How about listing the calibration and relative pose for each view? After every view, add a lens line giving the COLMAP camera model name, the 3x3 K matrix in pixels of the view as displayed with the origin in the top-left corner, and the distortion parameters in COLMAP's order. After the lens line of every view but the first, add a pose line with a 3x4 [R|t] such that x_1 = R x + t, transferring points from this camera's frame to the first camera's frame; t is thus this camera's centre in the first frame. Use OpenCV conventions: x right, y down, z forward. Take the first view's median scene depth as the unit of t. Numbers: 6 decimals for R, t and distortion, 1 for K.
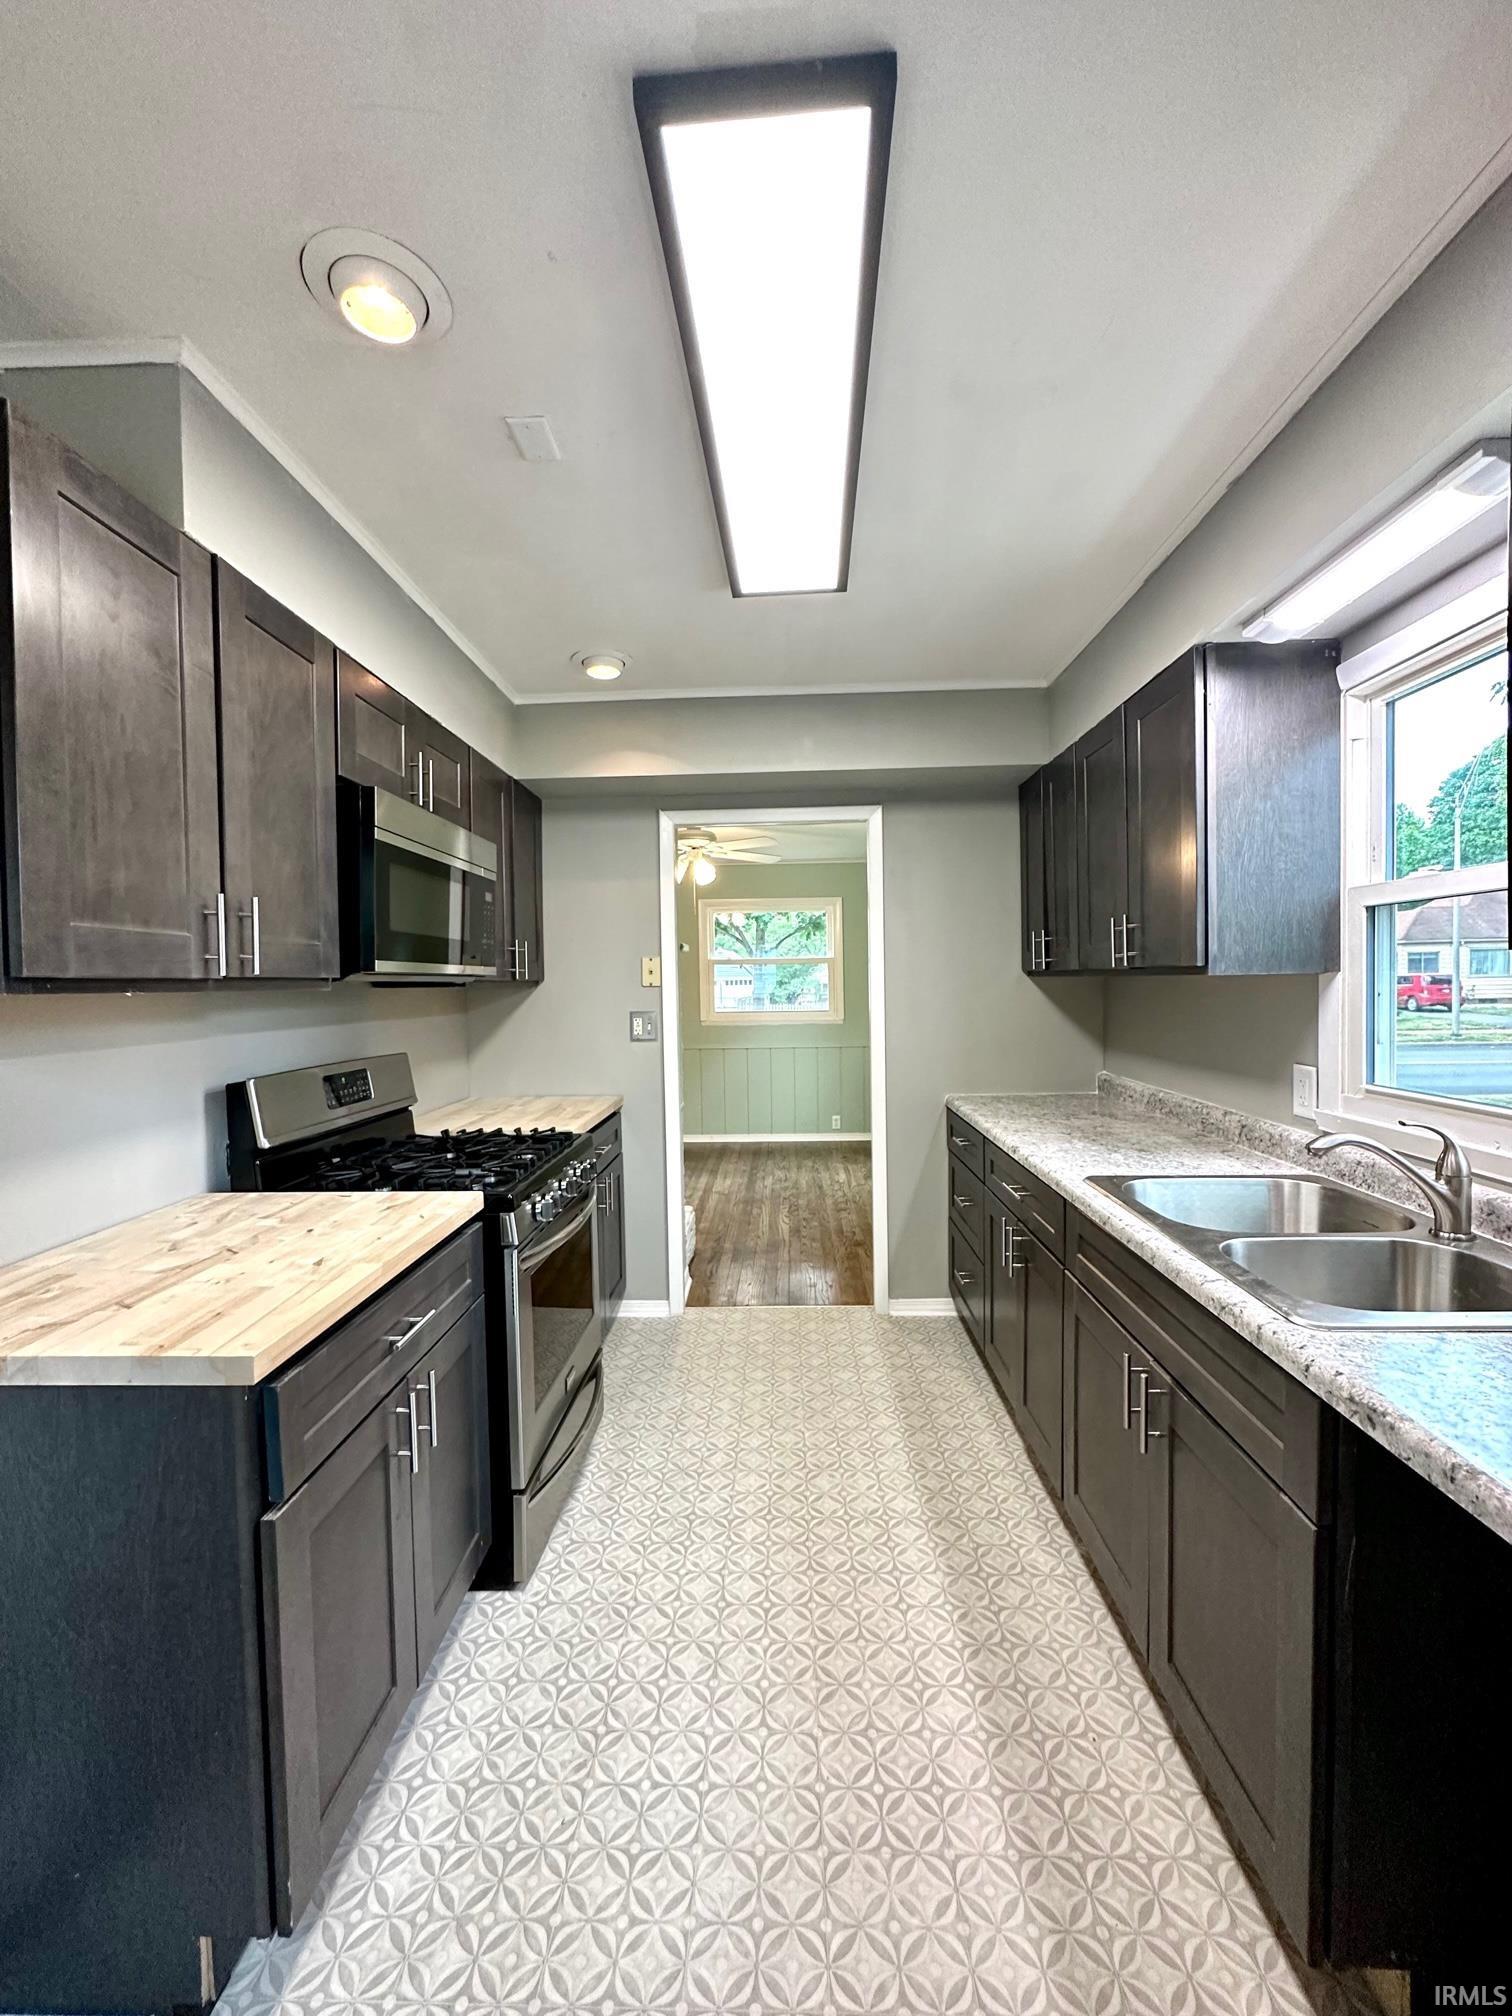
lens RADIAL K [[805.8, 0, 761.3], [0, 805.8, 1007.6], [0, 0, 1]] dist [-0.002826, 0.000561]
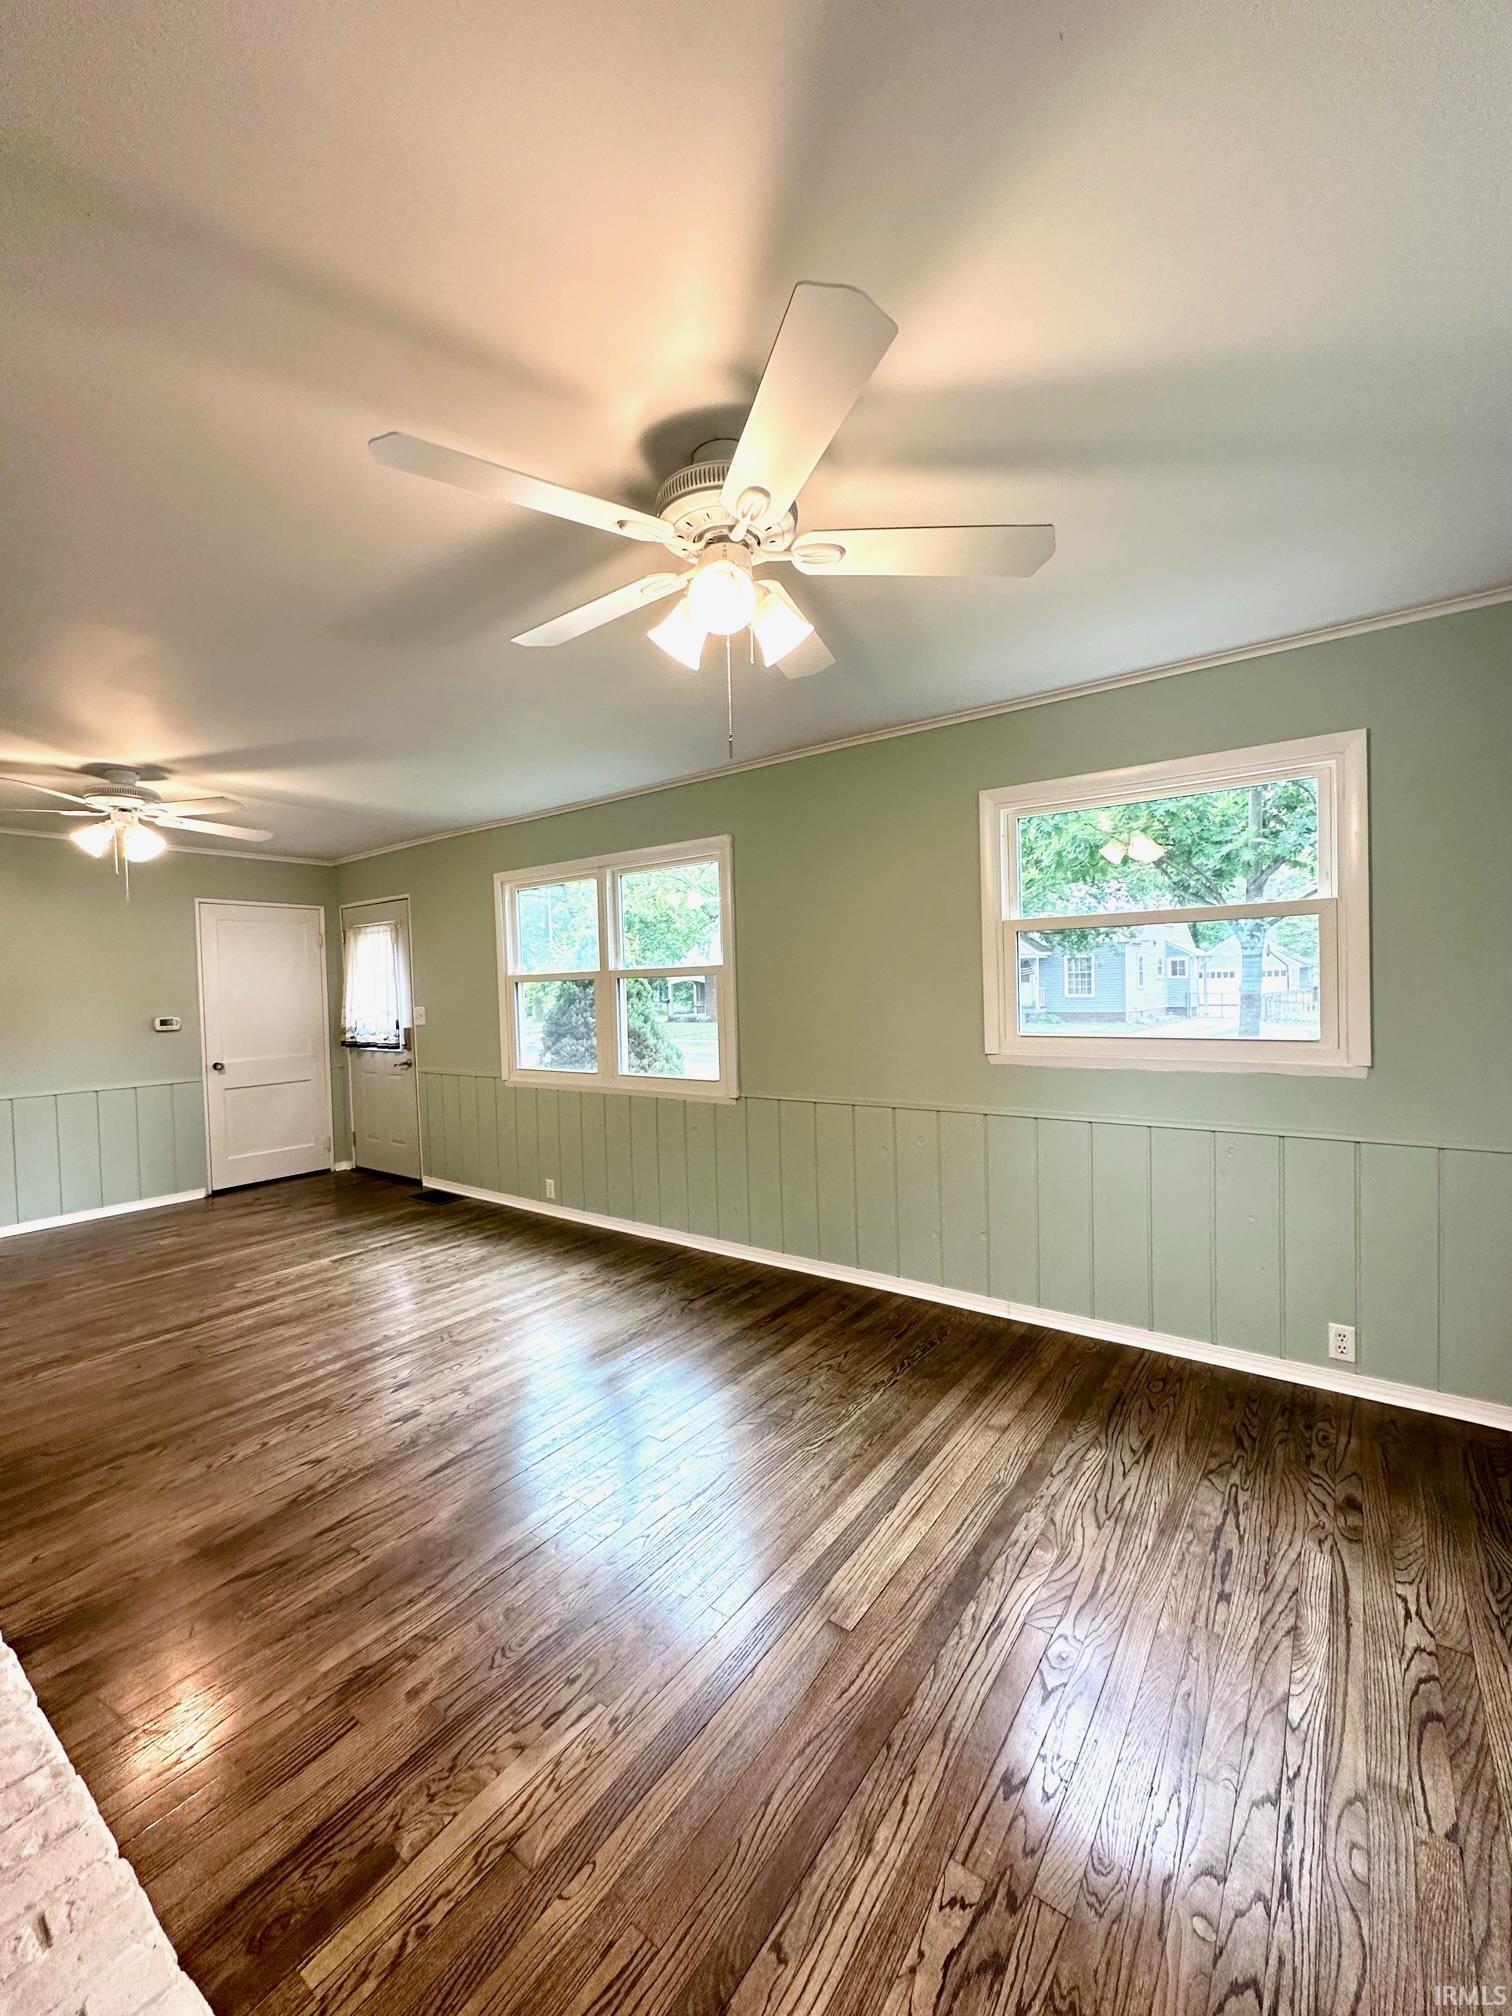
lens RADIAL K [[805.8, 0, 766.2], [0, 805.8, 1005.9], [0, 0, 1]] dist [-0.002826, 0.000561]
pose [[0.827290, 0.009245, -0.561698, 0.282662], [-0.006751, 0.999956, 0.006515, -0.047495], [0.561734, -0.001598, 0.827316, 1.915243]]
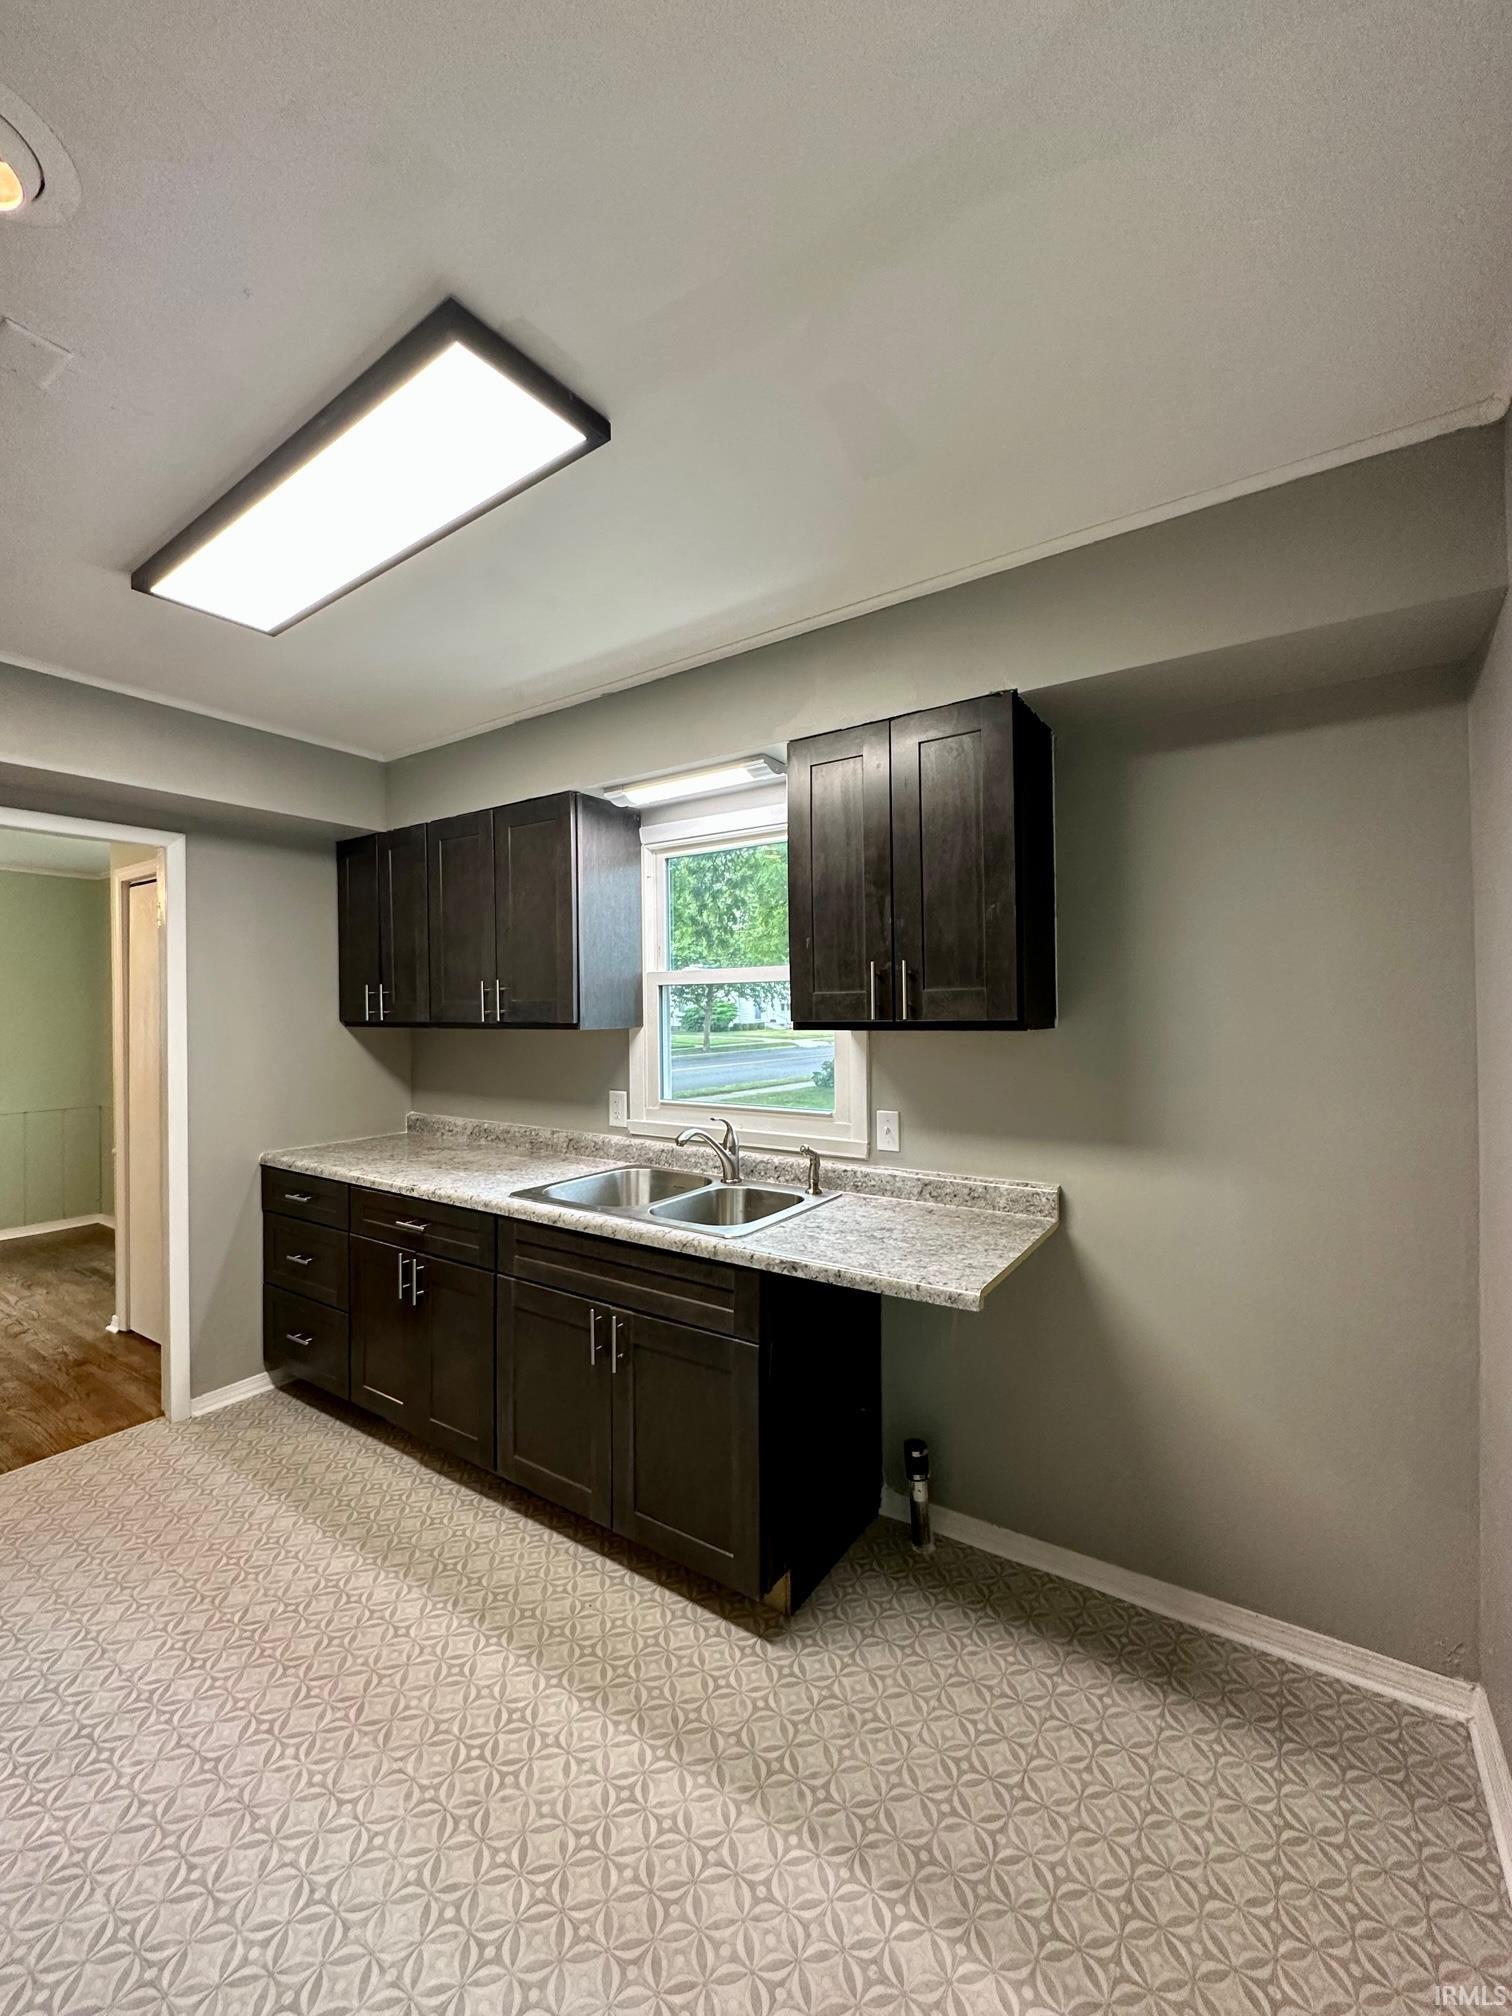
lens RADIAL K [[805.8, 0, 759.3], [0, 805.8, 1009.2], [0, 0, 1]] dist [-0.002826, 0.000561]
pose [[0.529501, 0.011990, 0.848225, -0.428661], [0.027092, 0.999151, -0.031036, -0.023811], [-0.847877, 0.039414, 0.528726, 0.010114]]
